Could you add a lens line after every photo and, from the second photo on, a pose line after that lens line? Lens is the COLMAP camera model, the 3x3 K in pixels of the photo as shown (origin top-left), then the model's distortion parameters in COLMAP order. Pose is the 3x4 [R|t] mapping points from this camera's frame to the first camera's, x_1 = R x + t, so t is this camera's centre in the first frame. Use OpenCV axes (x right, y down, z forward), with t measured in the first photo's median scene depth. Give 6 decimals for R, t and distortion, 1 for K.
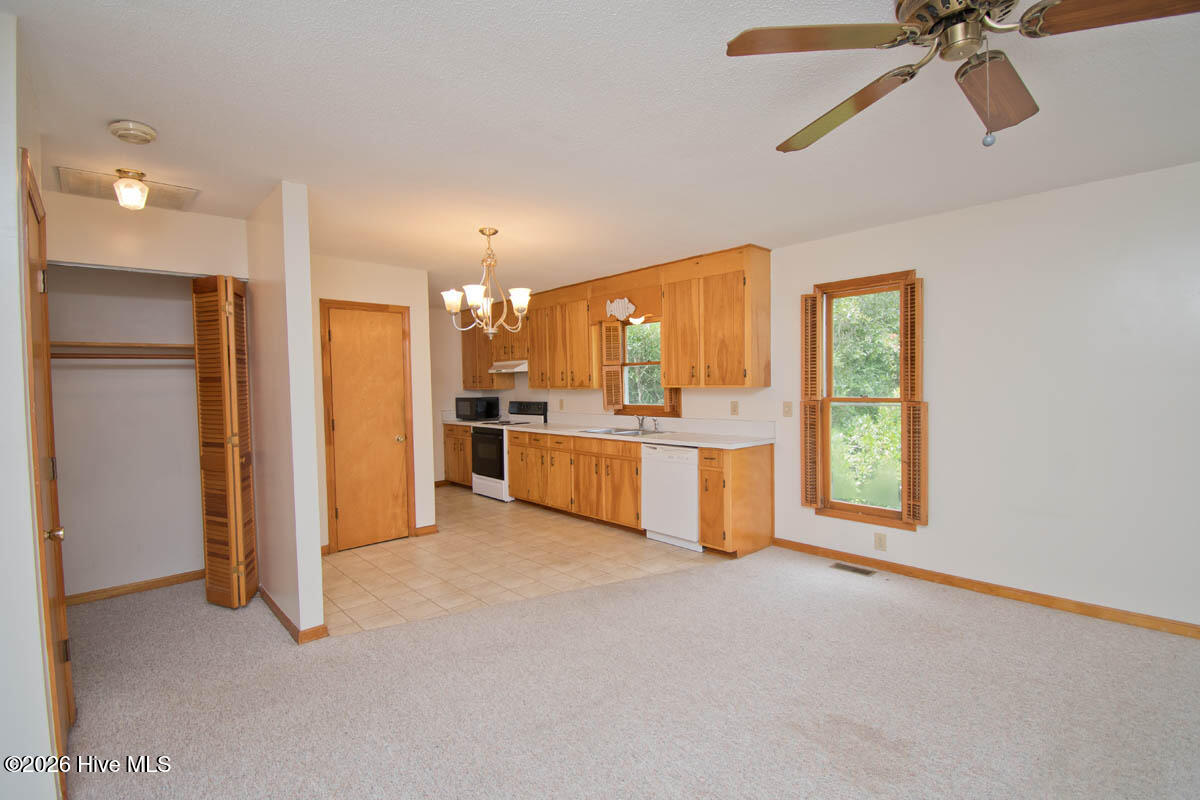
lens RADIAL K [[541.1, 0, 603.6], [0, 541.1, 402.7], [0, 0, 1]] dist [0.025427, -0.027036]
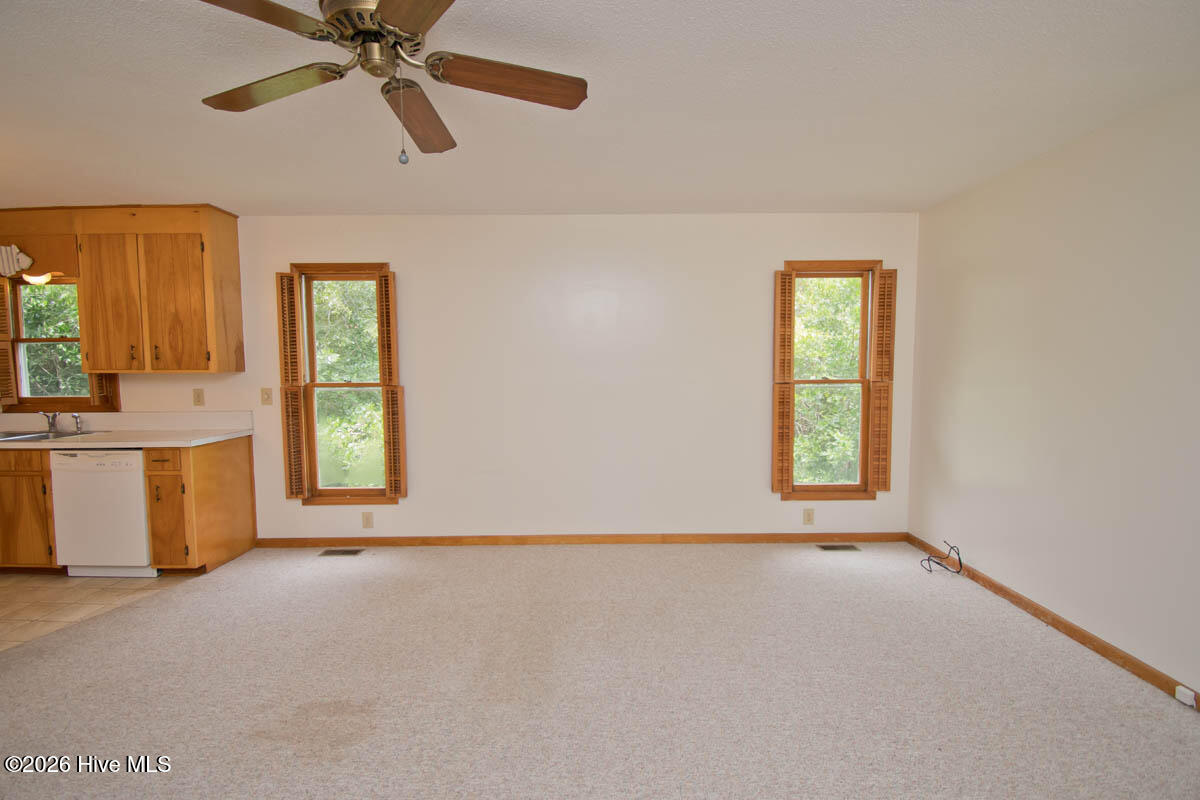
lens RADIAL K [[544.6, 0, 593.5], [0, 544.6, 401.9], [0, 0, 1]] dist [0.023123, -0.026587]
pose [[0.678416, -0.041008, 0.733533, 0.037265], [0.021112, 0.999117, 0.036330, -0.000616], [-0.734375, -0.009161, 0.678682, -0.029086]]
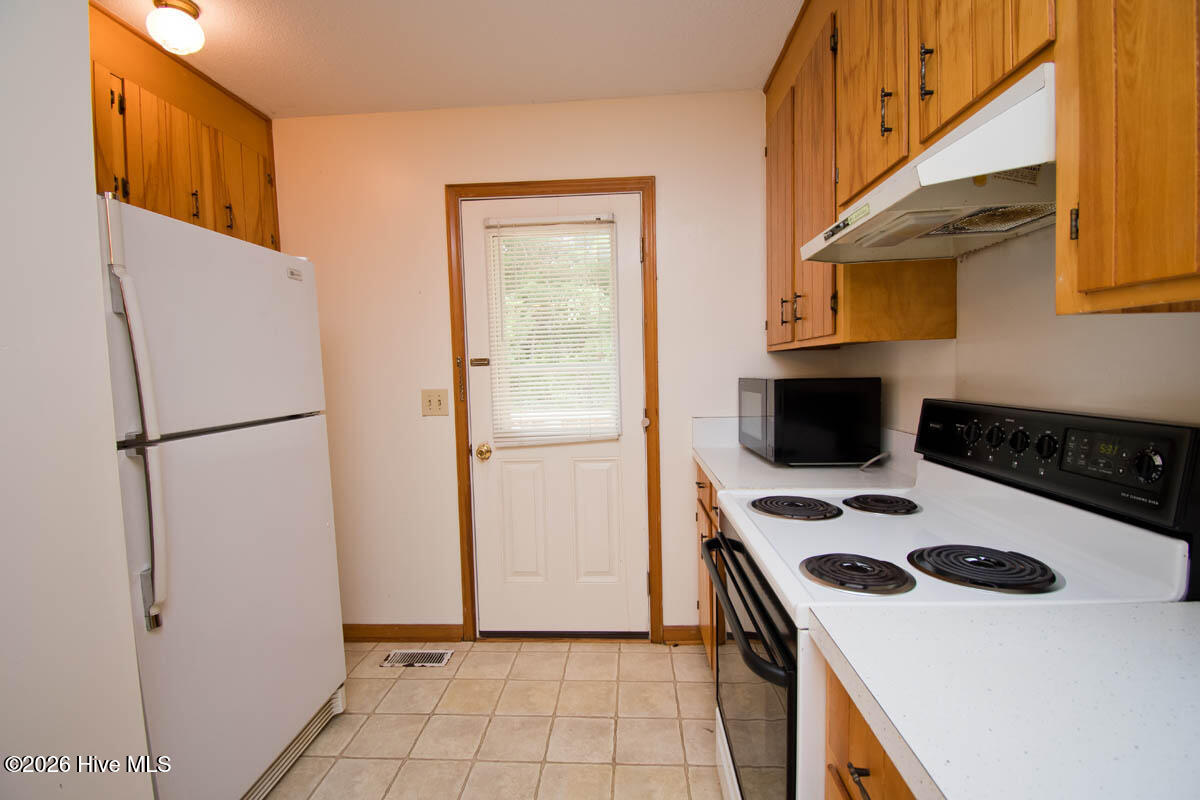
lens RADIAL K [[541.1, 0, 603.6], [0, 541.1, 402.7], [0, 0, 1]] dist [0.025427, -0.027036]
pose [[0.697613, 0.044032, -0.715120, -0.176877], [-0.011201, 0.998658, 0.050564, -0.016634], [0.716387, -0.027264, 0.697170, 1.271323]]
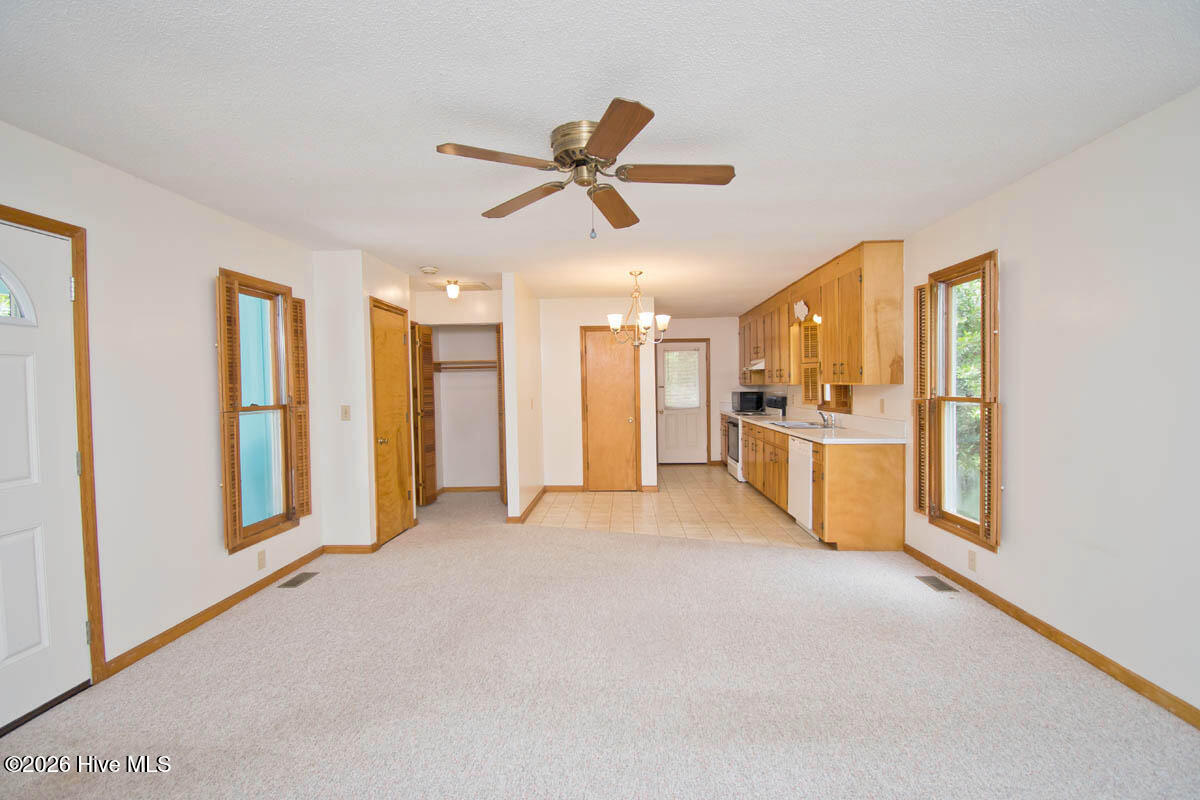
lens RADIAL K [[541.1, 0, 603.6], [0, 541.1, 402.7], [0, 0, 1]] dist [0.025427, -0.027036]
pose [[0.704876, 0.028284, -0.708767, 0.638998], [-0.019423, 0.999600, 0.020573, -0.006813], [0.709065, -0.000735, 0.705143, -0.042626]]
